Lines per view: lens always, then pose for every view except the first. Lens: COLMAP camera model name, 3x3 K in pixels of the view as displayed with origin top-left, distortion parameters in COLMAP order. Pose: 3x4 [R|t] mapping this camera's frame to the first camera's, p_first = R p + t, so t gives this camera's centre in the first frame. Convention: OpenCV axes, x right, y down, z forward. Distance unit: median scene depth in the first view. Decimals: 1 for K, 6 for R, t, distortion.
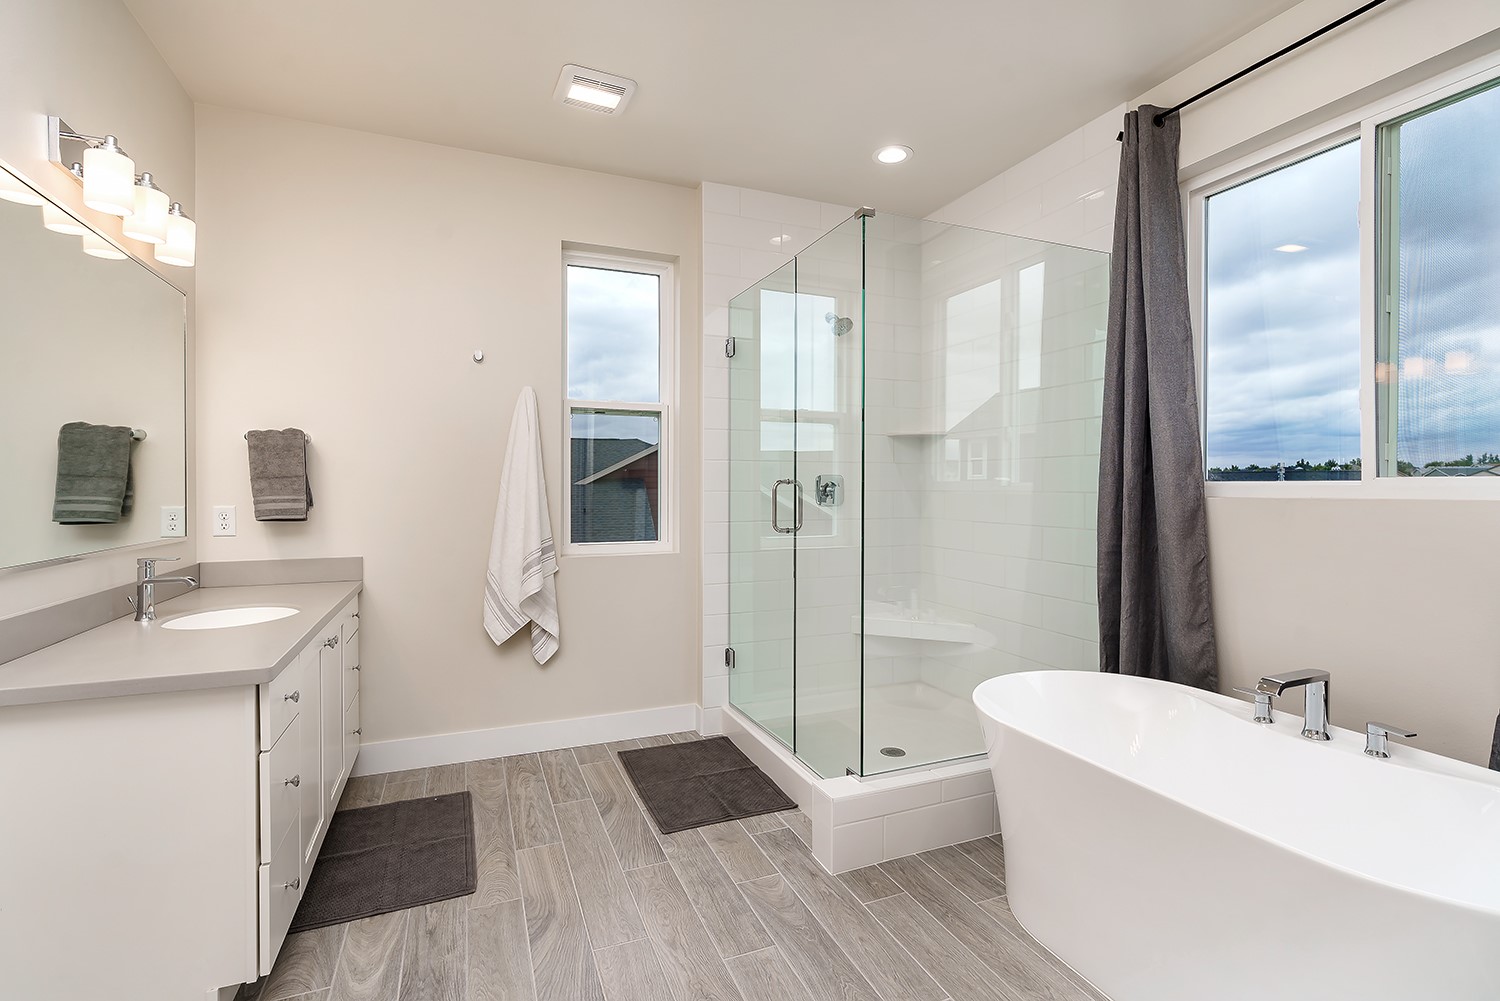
lens RADIAL K [[692.2, 0, 762.5], [0, 692.2, 499.5], [0, 0, 1]] dist [-0.012023, 0.001561]
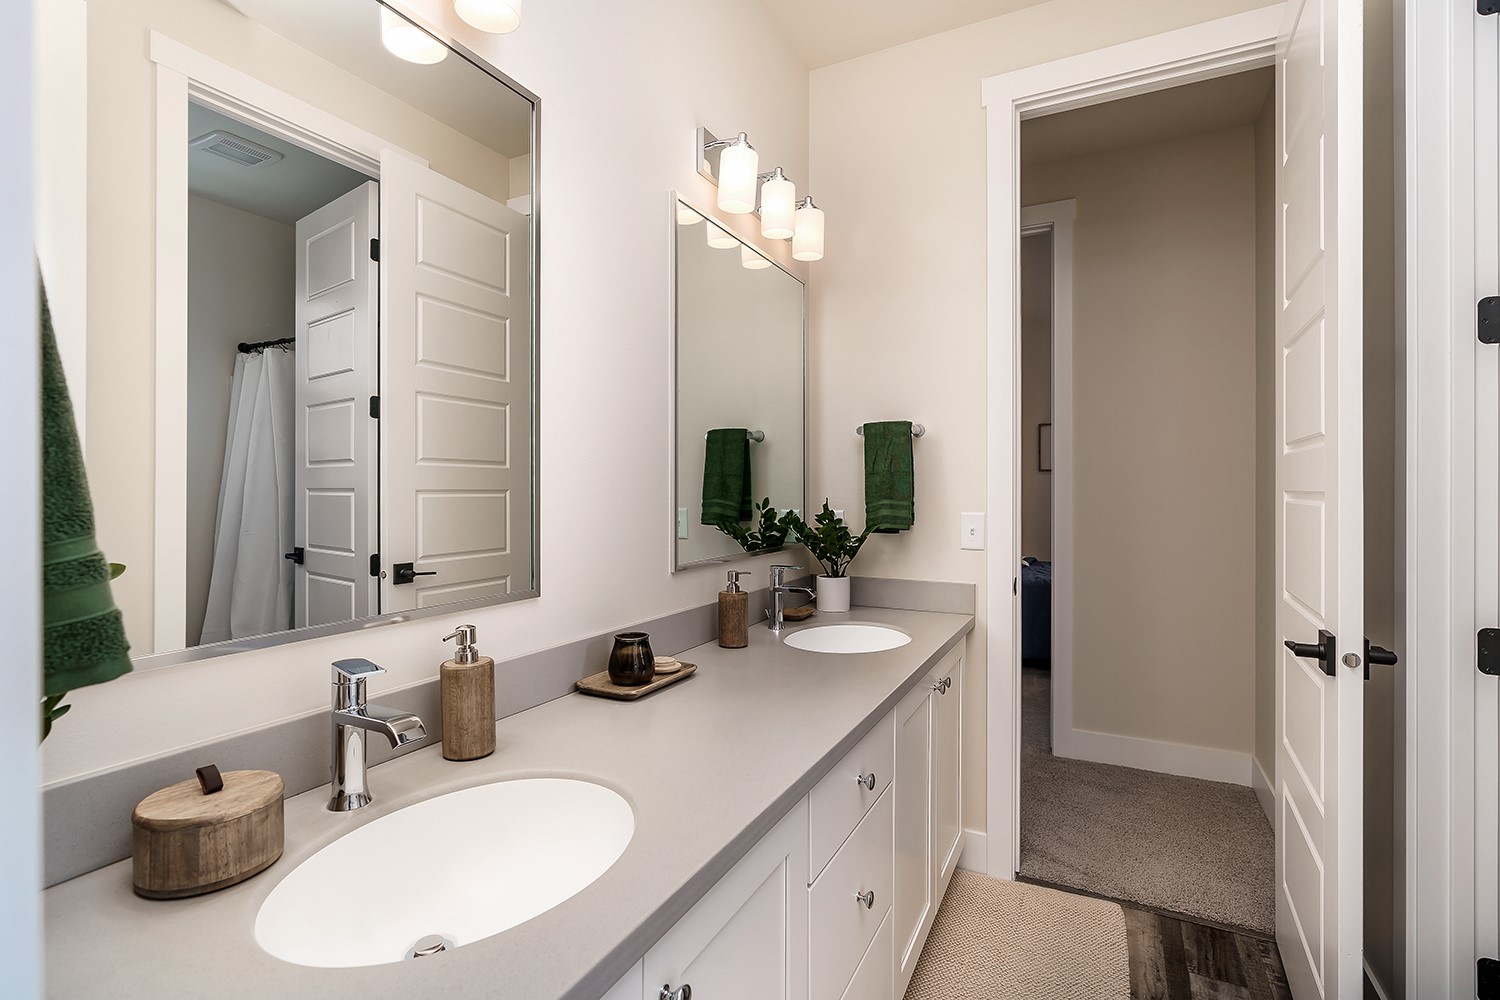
lens RADIAL K [[692.2, 0, 766.1], [0, 692.2, 500.0], [0, 0, 1]] dist [-0.012023, 0.001561]
pose [[0.640280, 0.004990, -0.768125, -0.160739], [-0.007538, 0.999972, 0.000212, -0.005937], [0.768104, 0.005655, 0.640300, 0.364972]]
